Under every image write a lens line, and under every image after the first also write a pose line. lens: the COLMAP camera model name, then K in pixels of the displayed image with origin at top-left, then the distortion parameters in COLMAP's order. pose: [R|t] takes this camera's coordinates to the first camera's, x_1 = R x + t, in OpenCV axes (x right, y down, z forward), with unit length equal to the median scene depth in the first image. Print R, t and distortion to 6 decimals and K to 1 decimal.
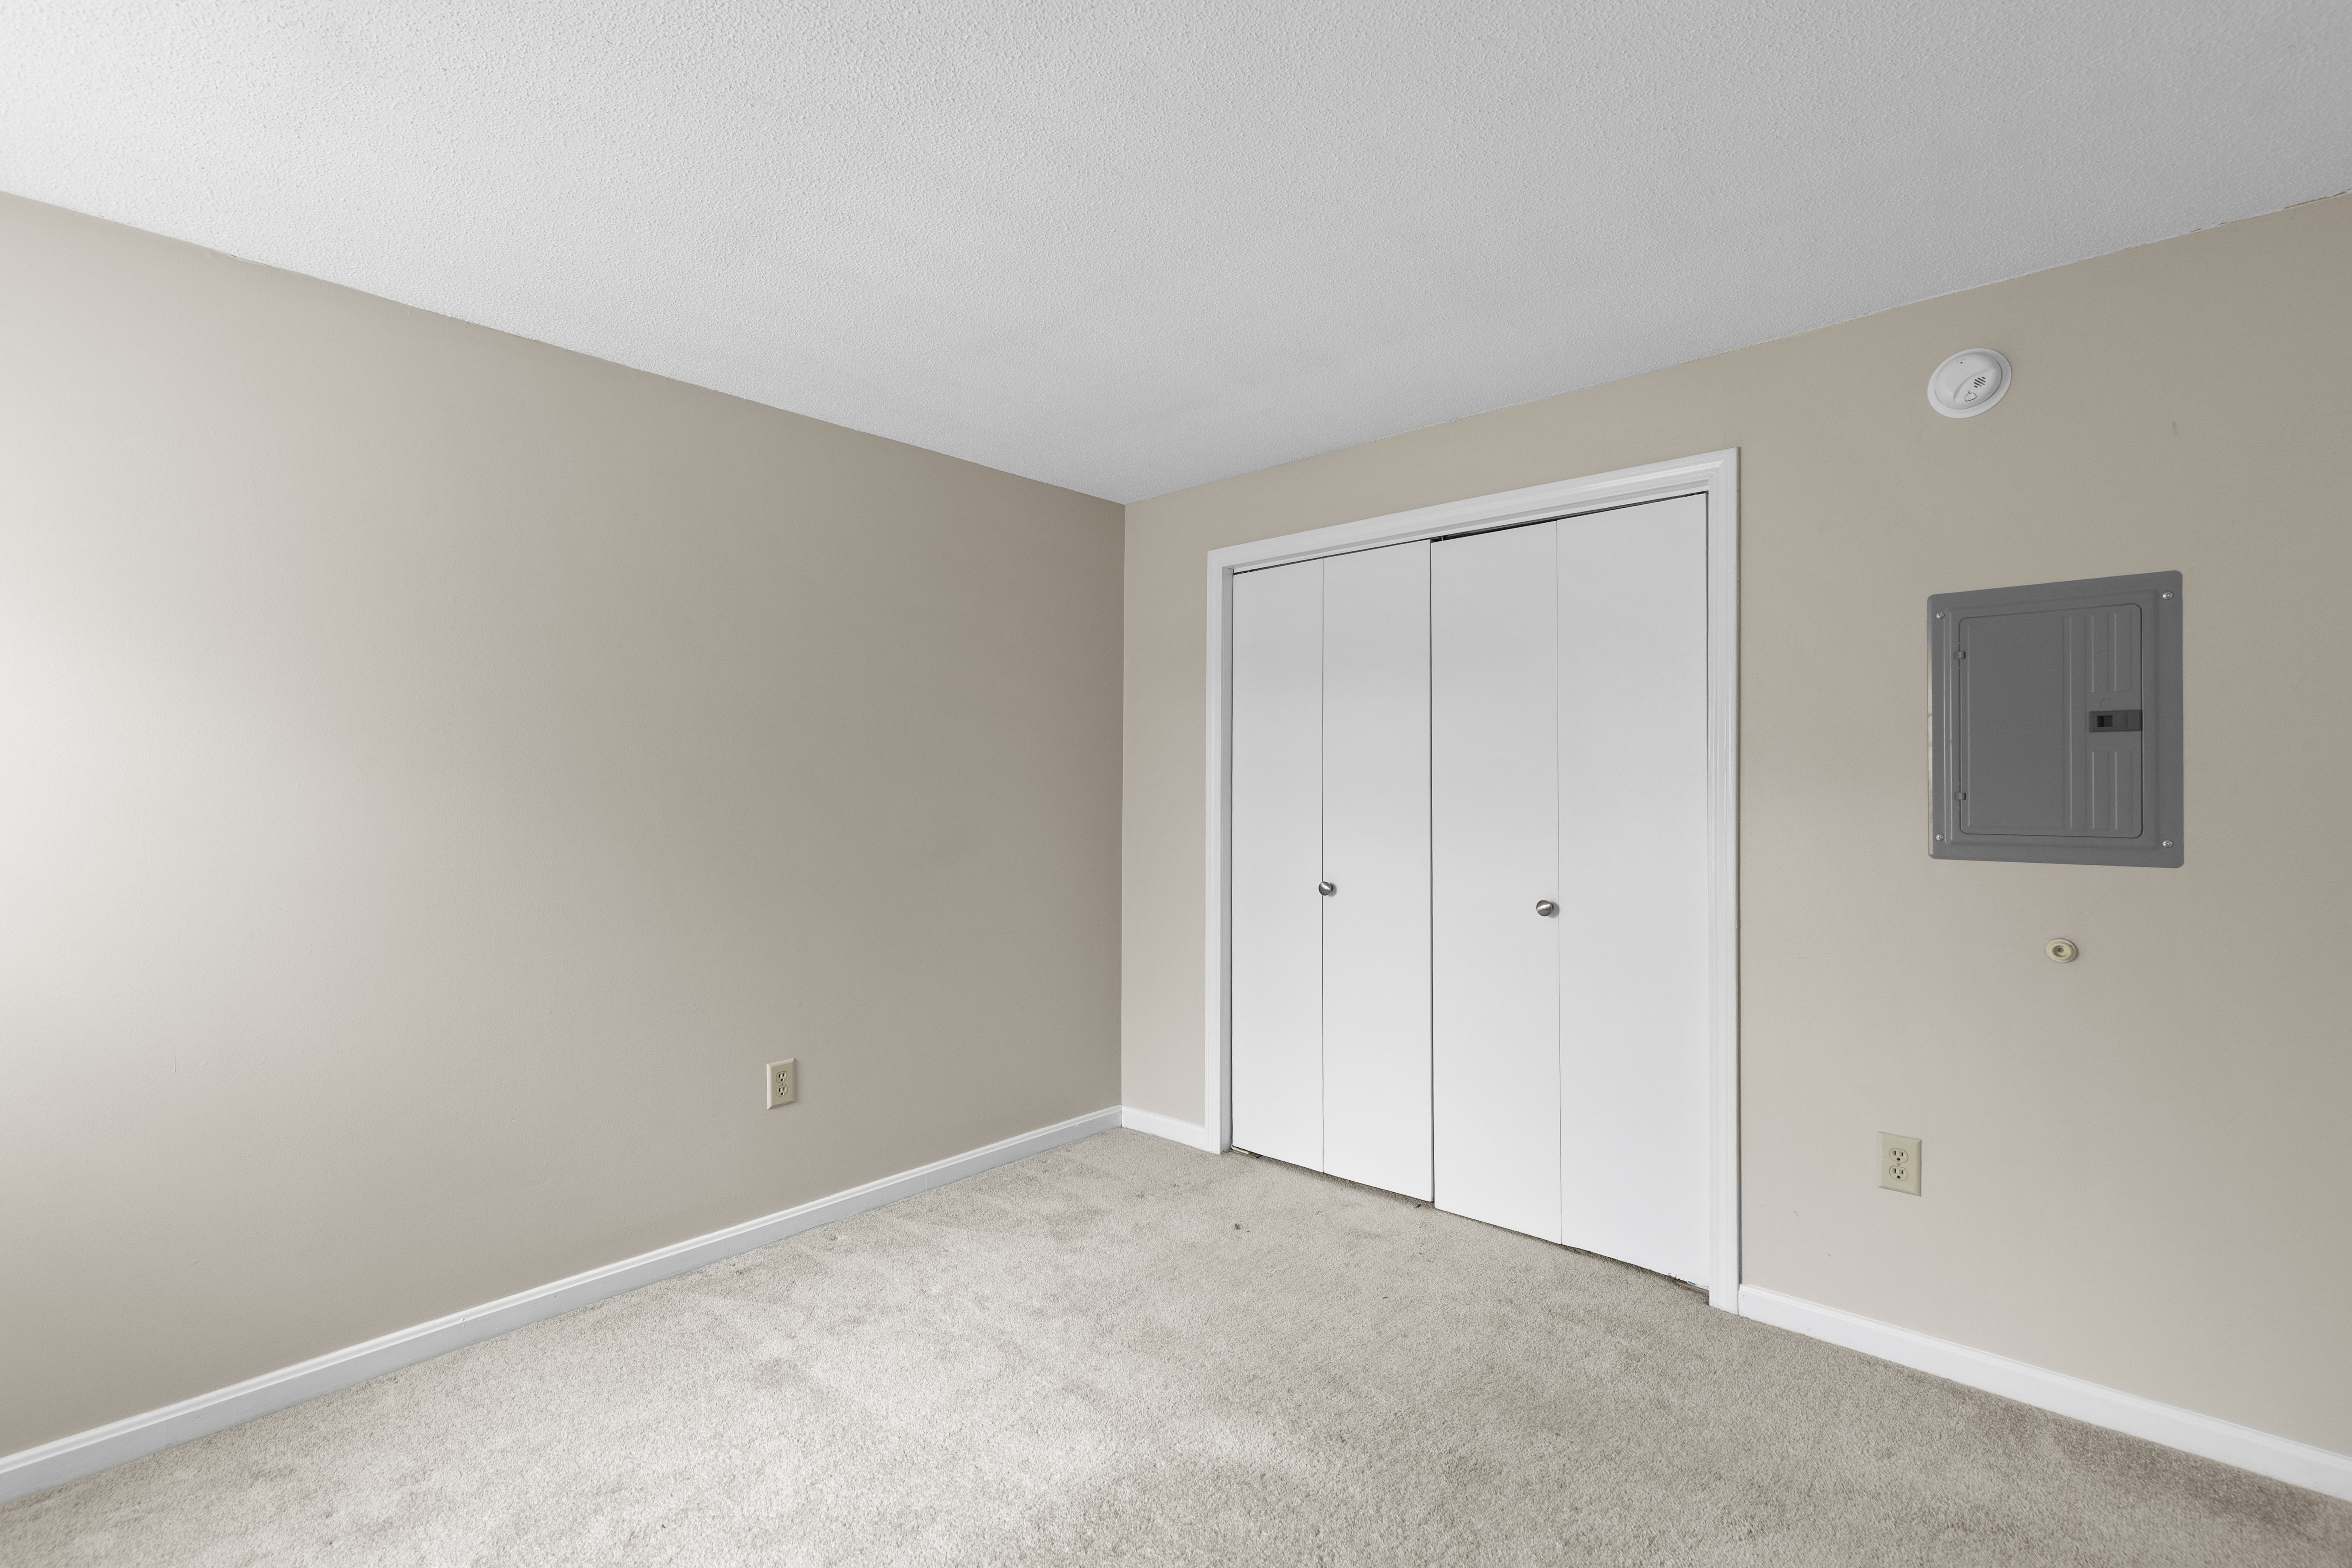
lens RADIAL K [[1070.3, 0, 1167.1], [0, 1070.3, 789.0], [0, 0, 1]] dist [0.002654, -0.000186]
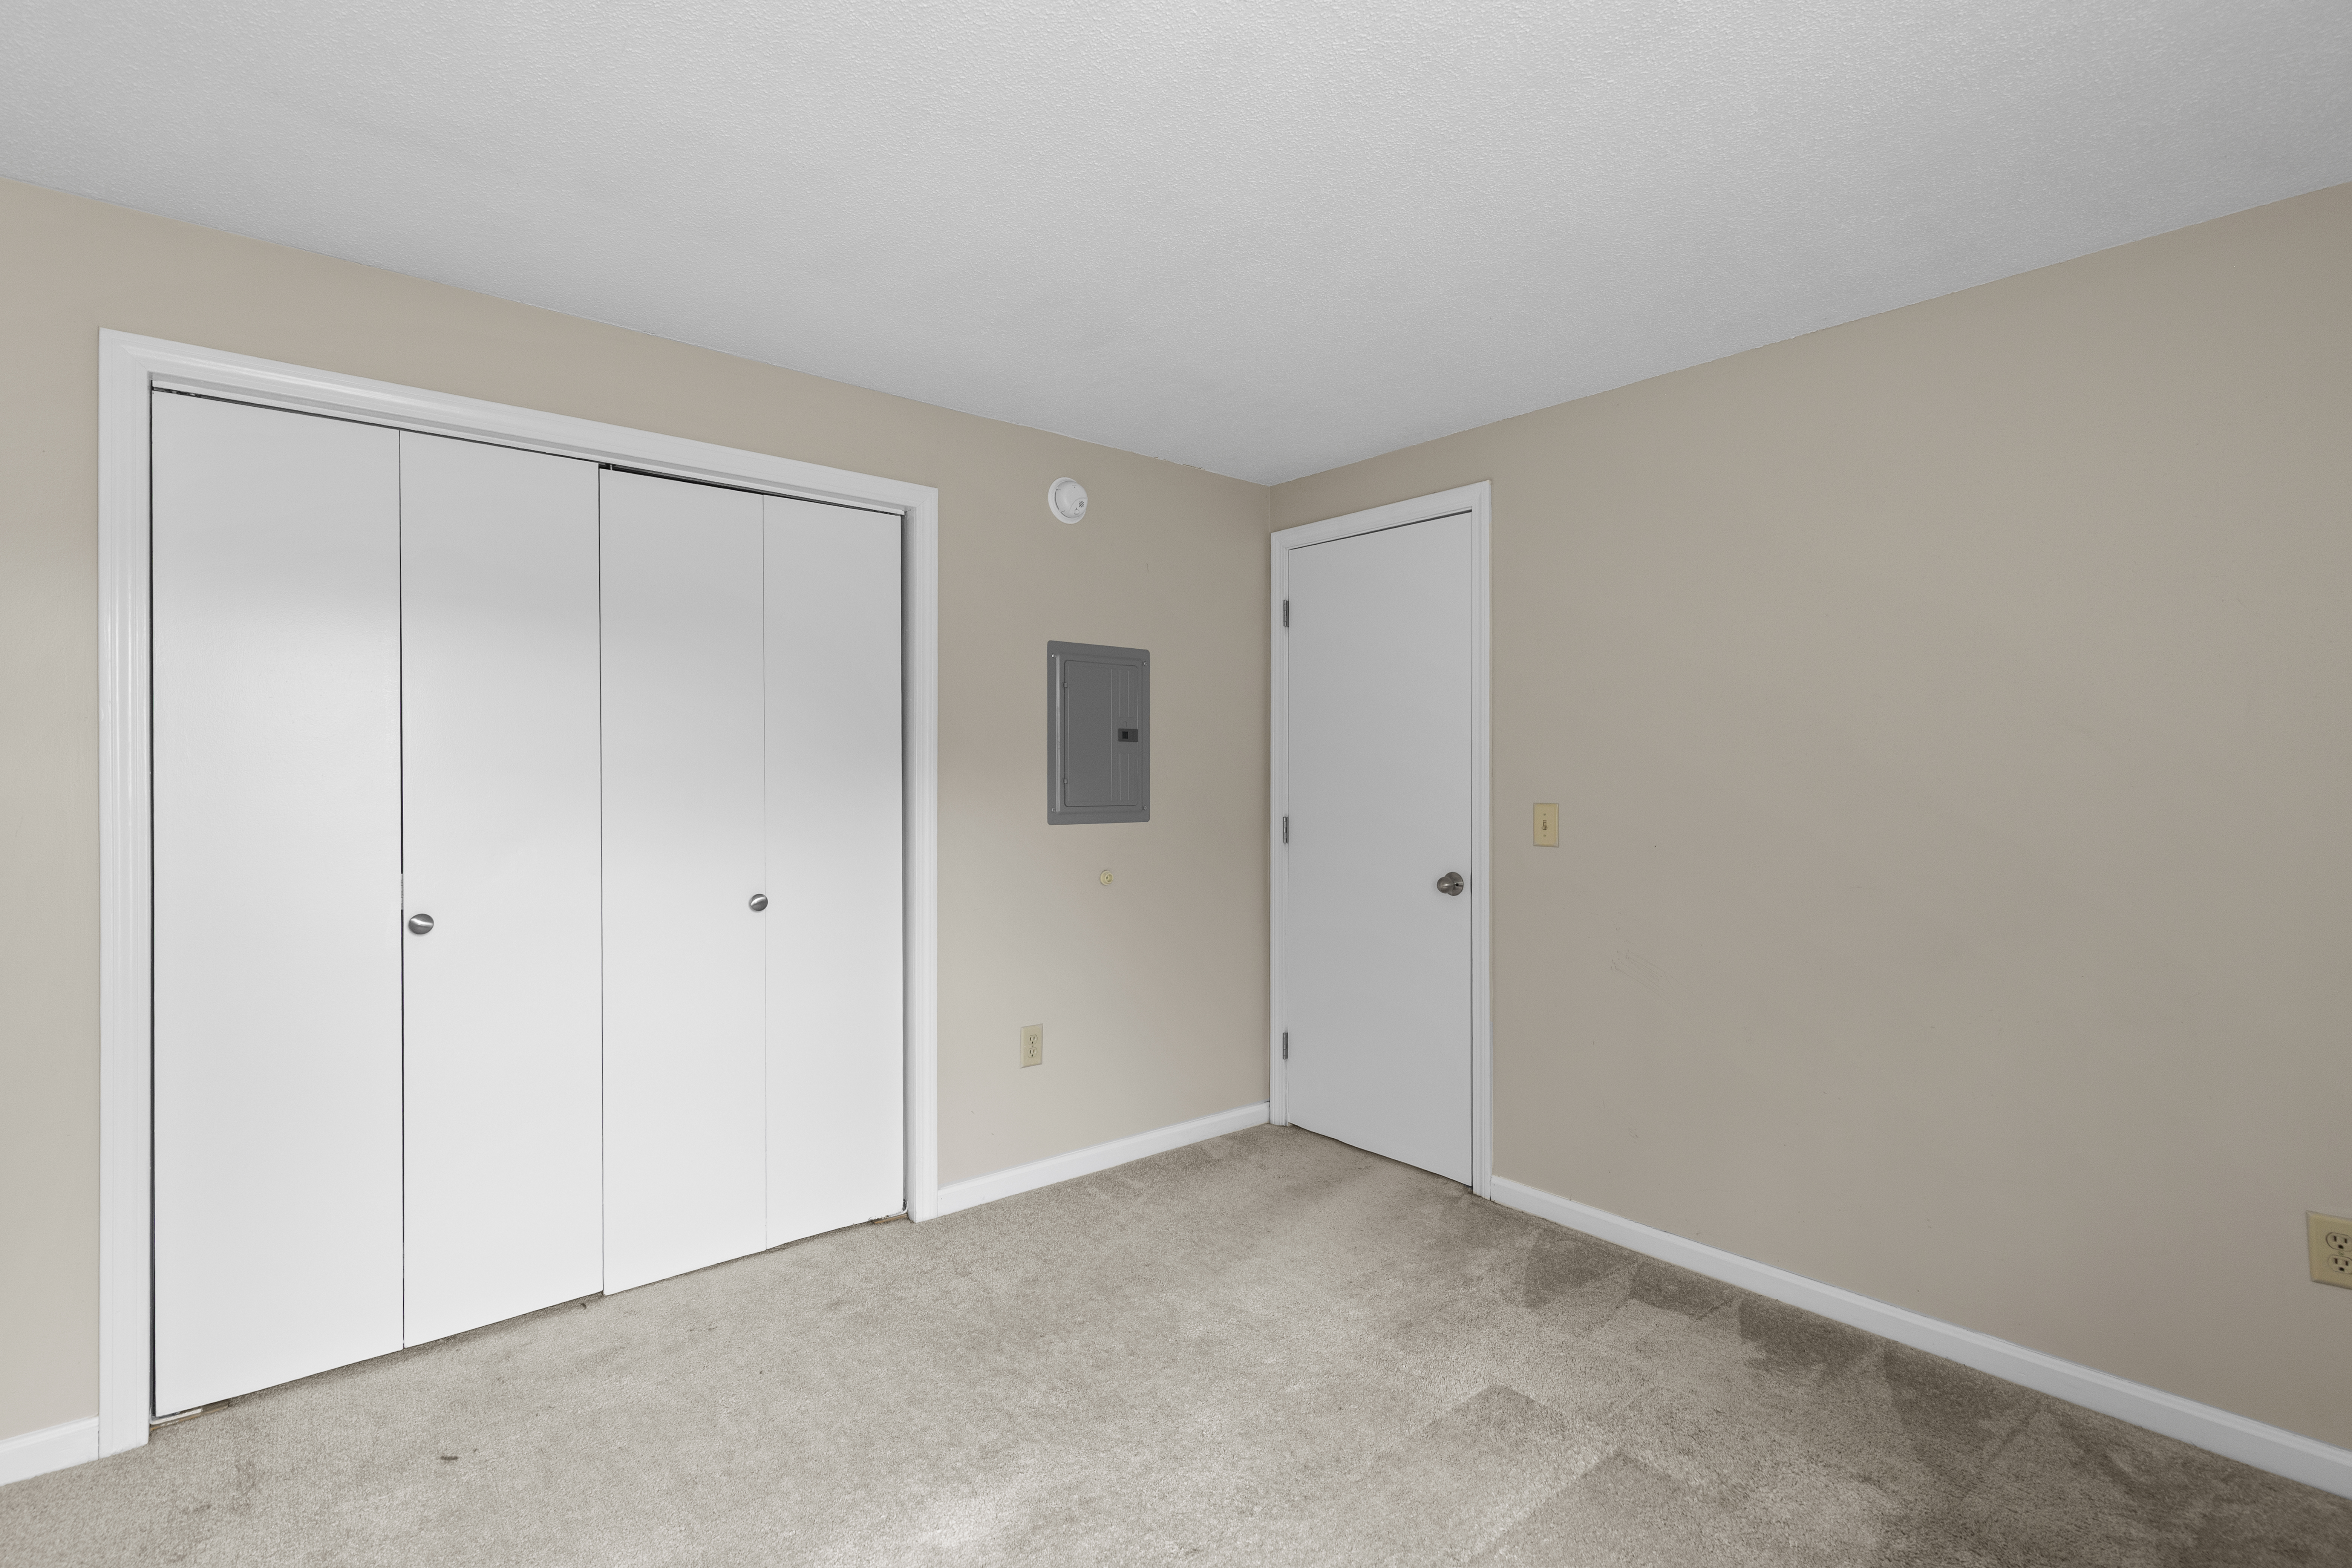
lens RADIAL K [[1092.0, 0, 1181.4], [0, 1092.0, 801.3], [0, 0, 1]] dist [0.002426, 0.000442]
pose [[0.117389, -0.017802, 0.992926, -0.694018], [0.006086, 0.999833, 0.017206, 0.009039], [-0.993067, 0.004023, 0.117478, 0.638991]]
